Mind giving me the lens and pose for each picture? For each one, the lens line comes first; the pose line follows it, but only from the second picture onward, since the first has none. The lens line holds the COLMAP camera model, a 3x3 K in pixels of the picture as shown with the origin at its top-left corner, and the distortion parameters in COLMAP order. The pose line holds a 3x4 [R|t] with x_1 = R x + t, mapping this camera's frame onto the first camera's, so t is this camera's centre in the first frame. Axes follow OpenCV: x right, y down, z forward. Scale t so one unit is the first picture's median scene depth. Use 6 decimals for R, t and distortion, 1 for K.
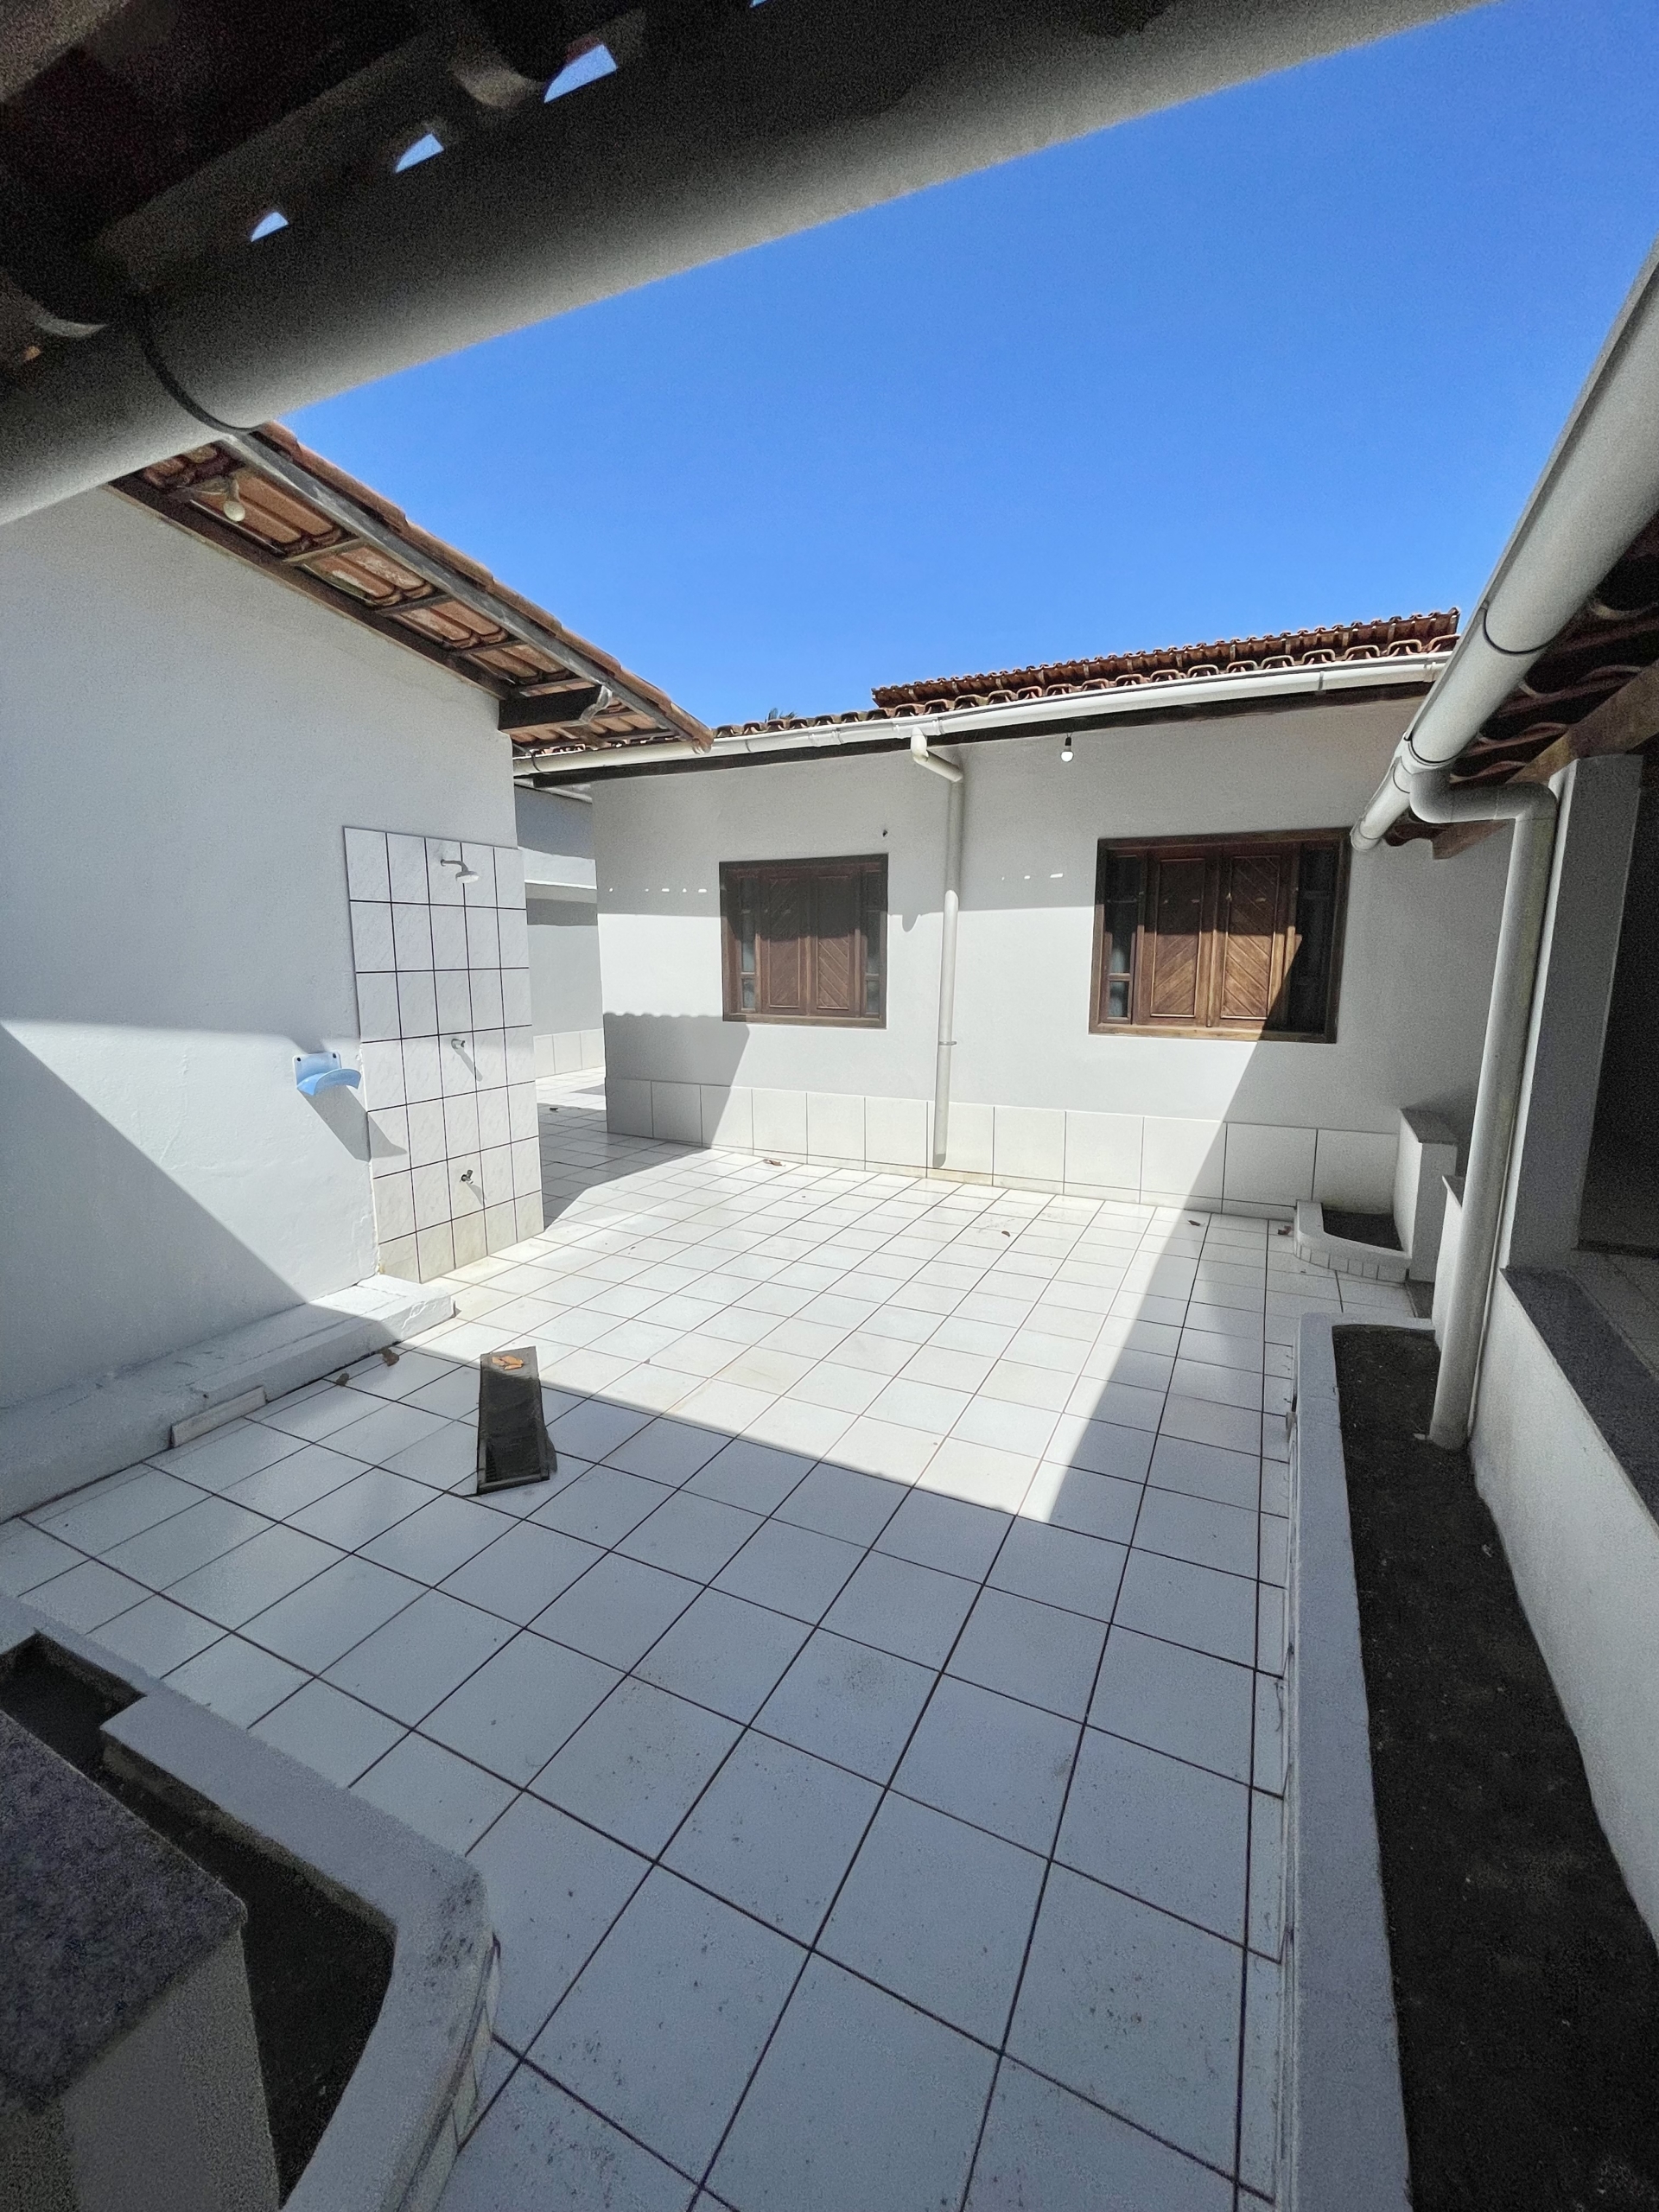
lens RADIAL K [[895.2, 0, 827.5], [0, 895.2, 1104.7], [0, 0, 1]] dist [-0.004028, 0.000401]
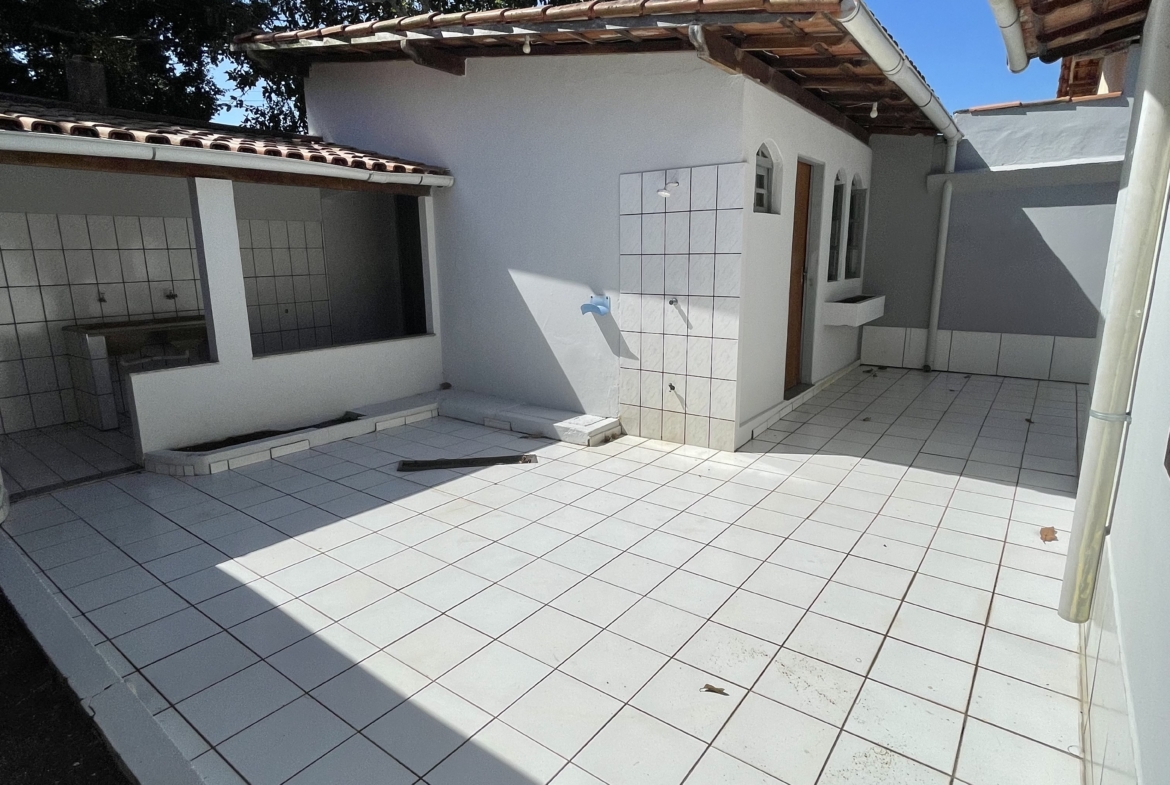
lens RADIAL K [[627.5, 0, 580.9], [0, 627.5, 389.7], [0, 0, 1]] dist [0.022126, 0.000125]
pose [[-0.195051, 0.215814, -0.956755, 0.751087], [-0.153407, 0.956772, 0.247092, -0.179540], [0.968722, 0.194968, -0.153512, 1.113015]]
